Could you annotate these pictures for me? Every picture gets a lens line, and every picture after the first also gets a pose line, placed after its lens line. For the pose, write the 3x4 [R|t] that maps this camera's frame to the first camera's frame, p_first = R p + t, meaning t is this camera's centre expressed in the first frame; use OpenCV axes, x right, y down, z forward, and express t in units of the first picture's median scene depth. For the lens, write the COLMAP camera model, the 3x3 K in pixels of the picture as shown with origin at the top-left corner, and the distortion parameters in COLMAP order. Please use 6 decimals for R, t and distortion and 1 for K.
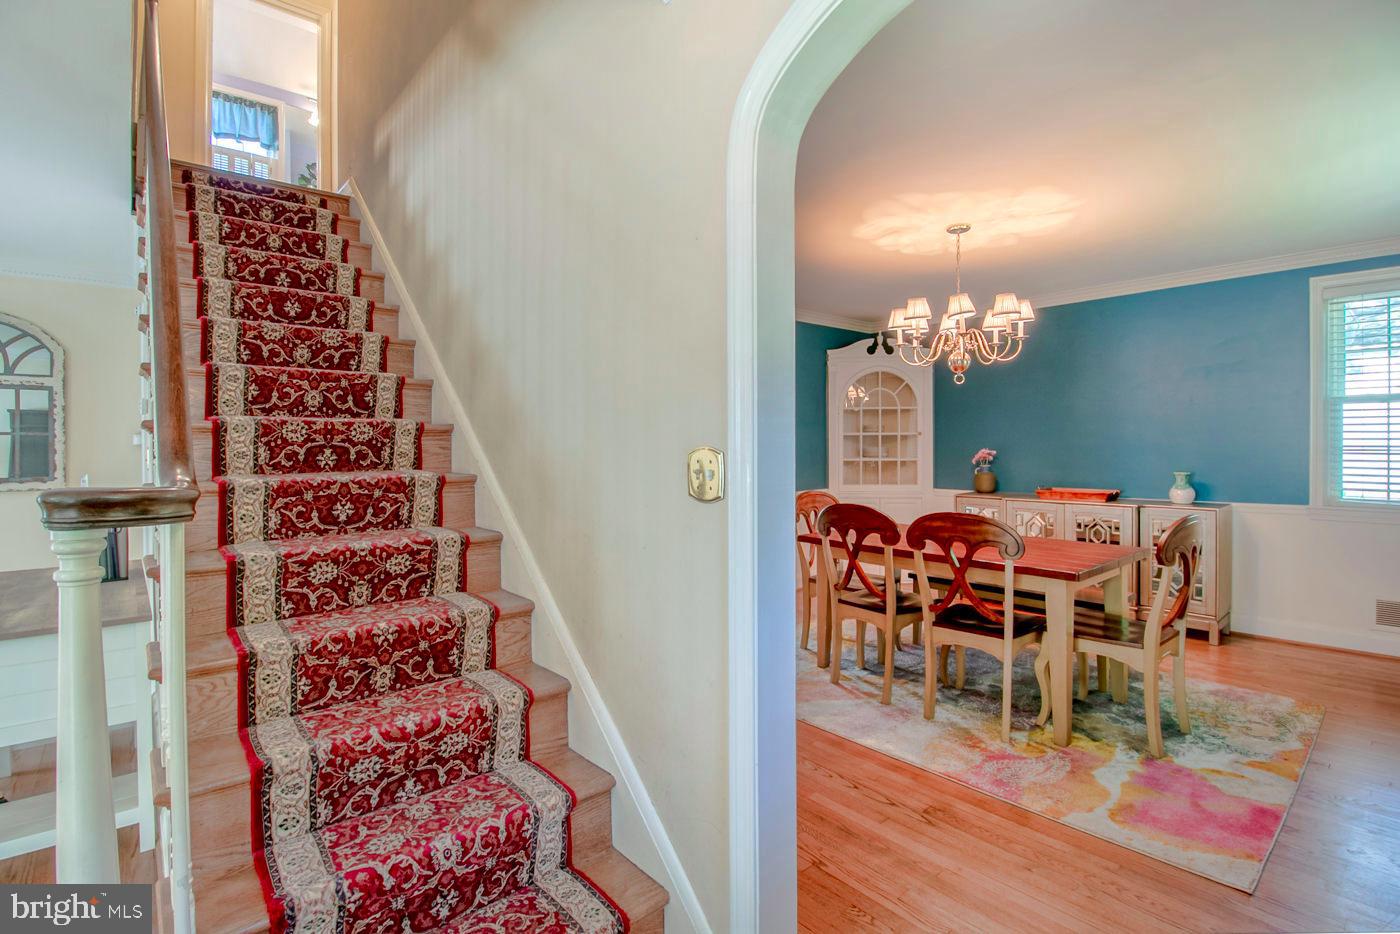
lens RADIAL K [[664.5, 0, 678.4], [0, 664.5, 447.4], [0, 0, 1]] dist [-0.010918, -0.000840]
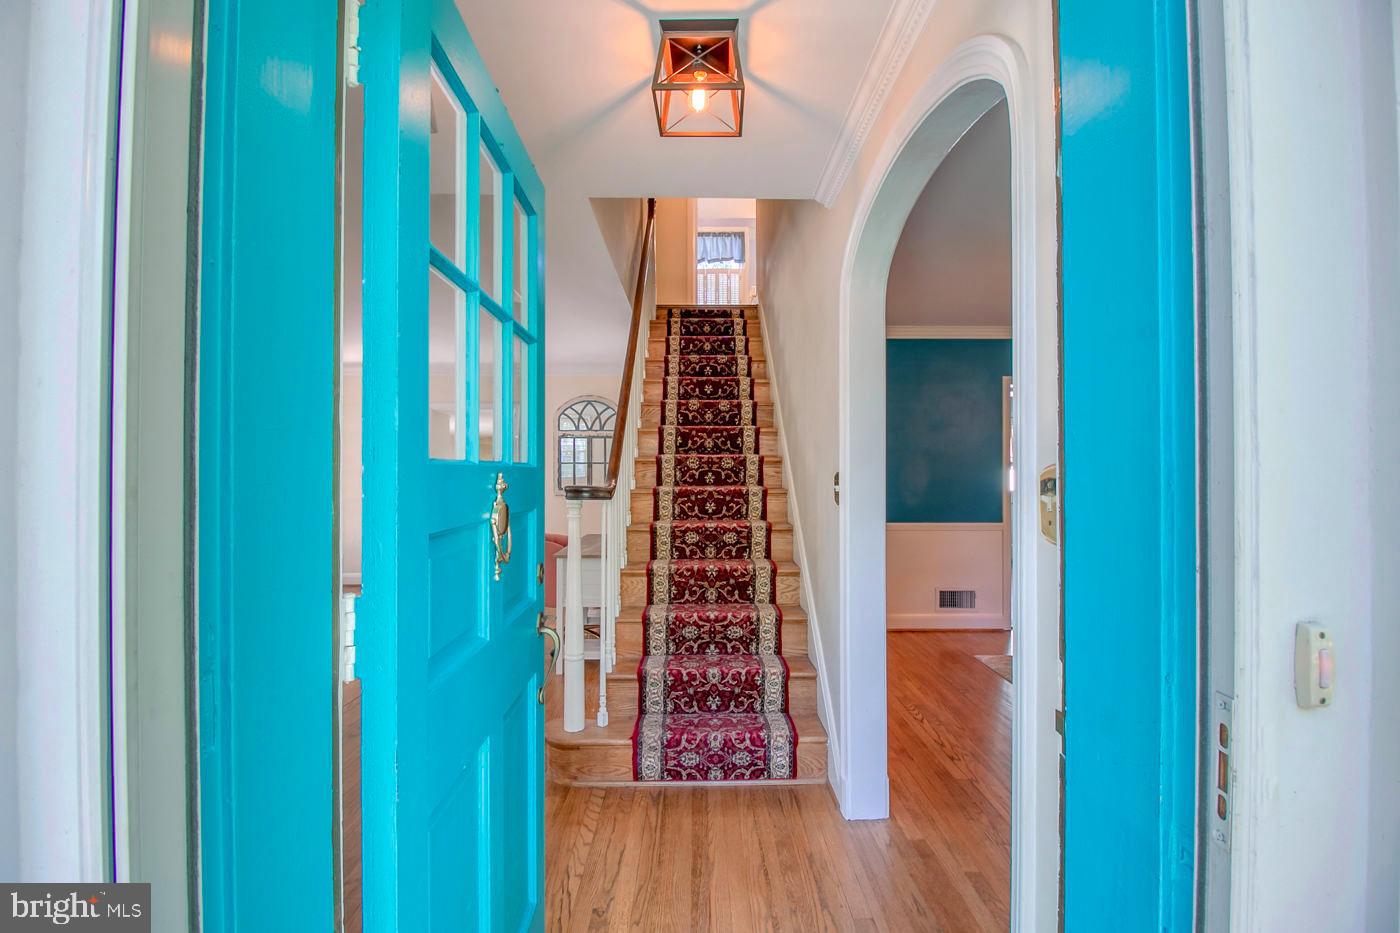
lens RADIAL K [[653.5, 0, 700.0], [0, 653.5, 466.5], [0, 0, 1]] dist [0.000517, -0.000099]
pose [[0.767544, 0.002321, -0.640993, 0.657040], [-0.007575, 0.999956, -0.005449, -0.004634], [0.640952, 0.009038, 0.767528, -0.408412]]
